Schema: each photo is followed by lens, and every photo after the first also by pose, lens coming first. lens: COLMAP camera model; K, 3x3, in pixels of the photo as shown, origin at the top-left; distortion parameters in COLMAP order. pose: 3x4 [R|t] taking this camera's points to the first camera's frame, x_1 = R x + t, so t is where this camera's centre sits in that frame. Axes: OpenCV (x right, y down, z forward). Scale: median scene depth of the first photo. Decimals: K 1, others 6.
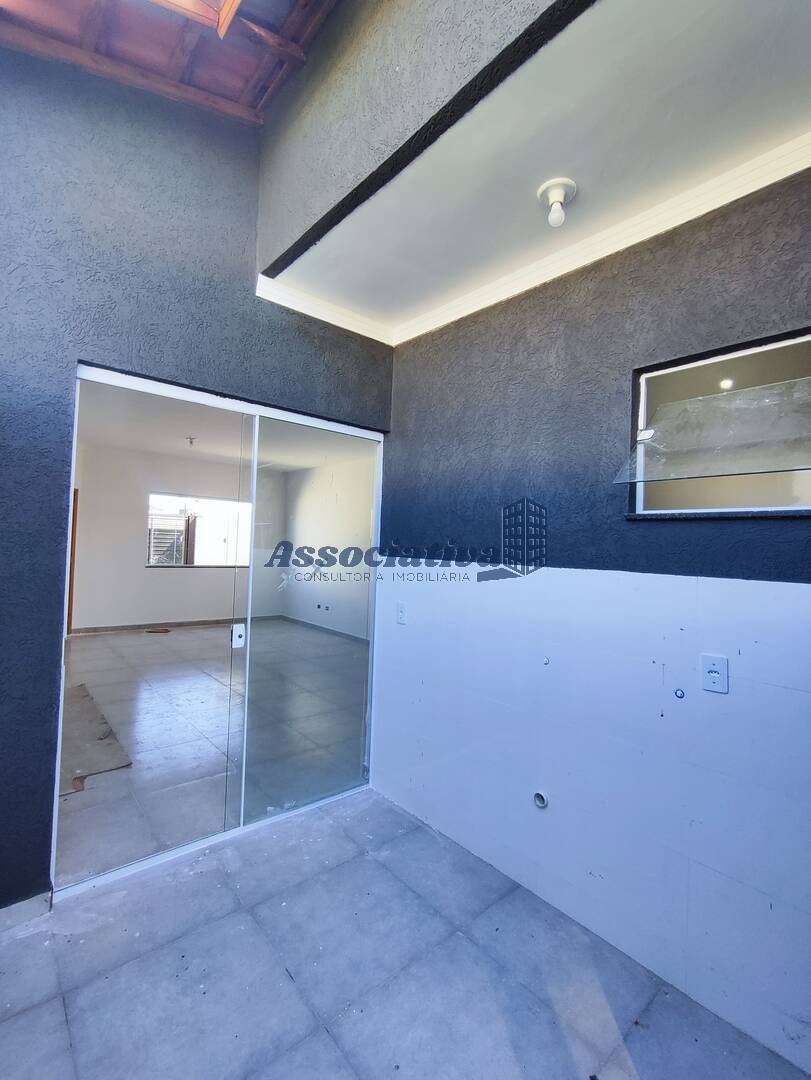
lens RADIAL K [[491.8, 0, 403.3], [0, 491.8, 538.7], [0, 0, 1]] dist [-0.023924, 0.013116]
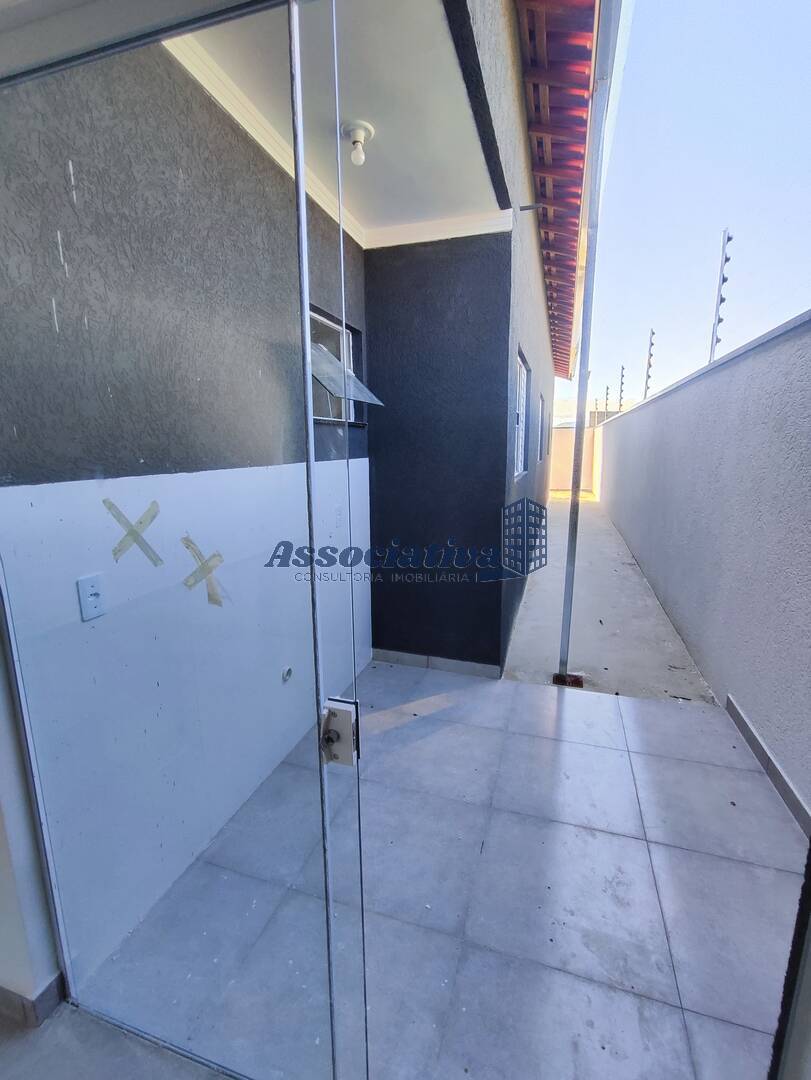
lens RADIAL K [[491.8, 0, 407.6], [0, 491.8, 542.4], [0, 0, 1]] dist [-0.023924, 0.013116]
pose [[-0.527644, -0.200130, 0.825555, -0.808519], [-0.027285, 0.975343, 0.219002, -0.020776], [-0.849028, 0.093030, -0.520094, 1.450756]]
